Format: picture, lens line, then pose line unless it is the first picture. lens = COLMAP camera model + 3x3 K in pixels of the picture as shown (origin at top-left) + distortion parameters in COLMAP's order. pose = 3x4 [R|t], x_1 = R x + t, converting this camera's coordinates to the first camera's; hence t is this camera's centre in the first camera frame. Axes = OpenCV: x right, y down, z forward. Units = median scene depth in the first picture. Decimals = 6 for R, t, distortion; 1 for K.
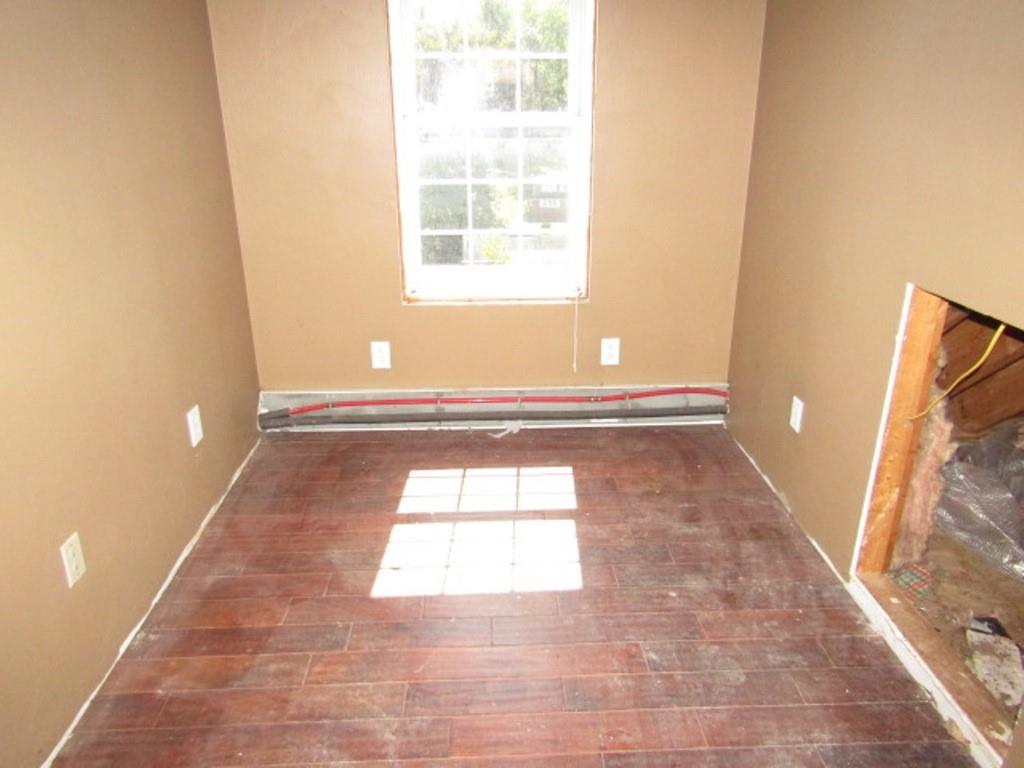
lens RADIAL K [[750.4, 0, 513.8], [0, 750.4, 395.0], [0, 0, 1]] dist [-0.004544, 0.001614]
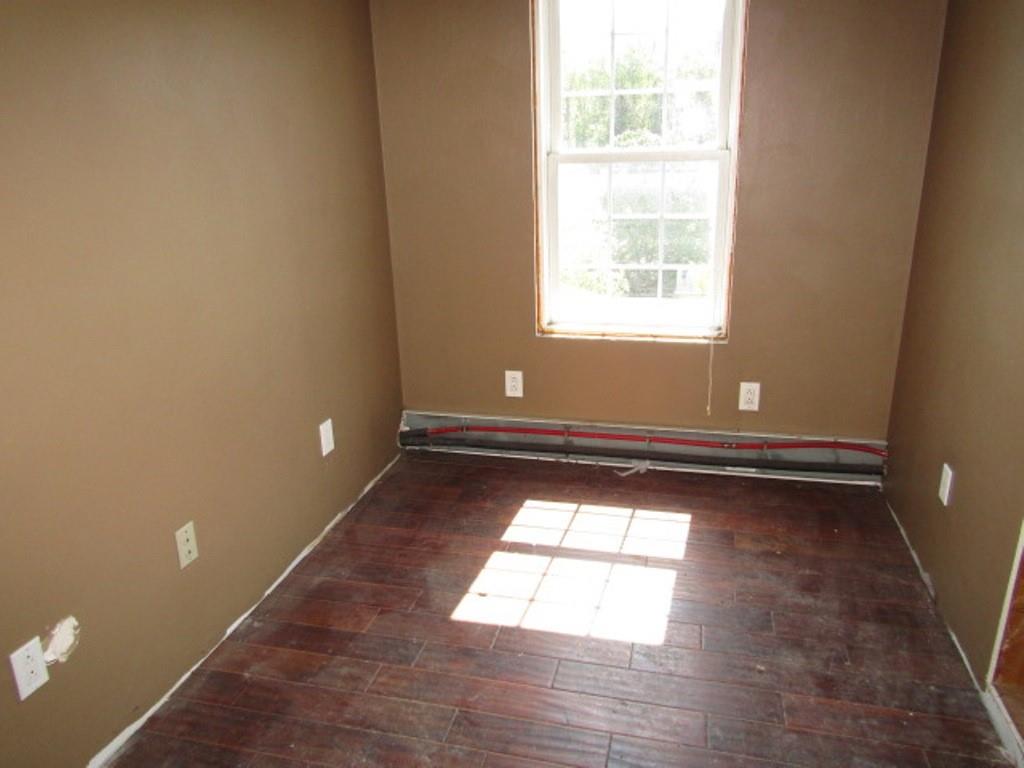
lens RADIAL K [[750.2, 0, 510.5], [0, 750.2, 391.4], [0, 0, 1]] dist [-0.004822, 0.009118]
pose [[0.953702, 0.068521, -0.292842, 0.149674], [-0.080523, 0.996327, -0.029114, -0.016078], [0.289772, 0.051346, 0.955717, 0.023135]]
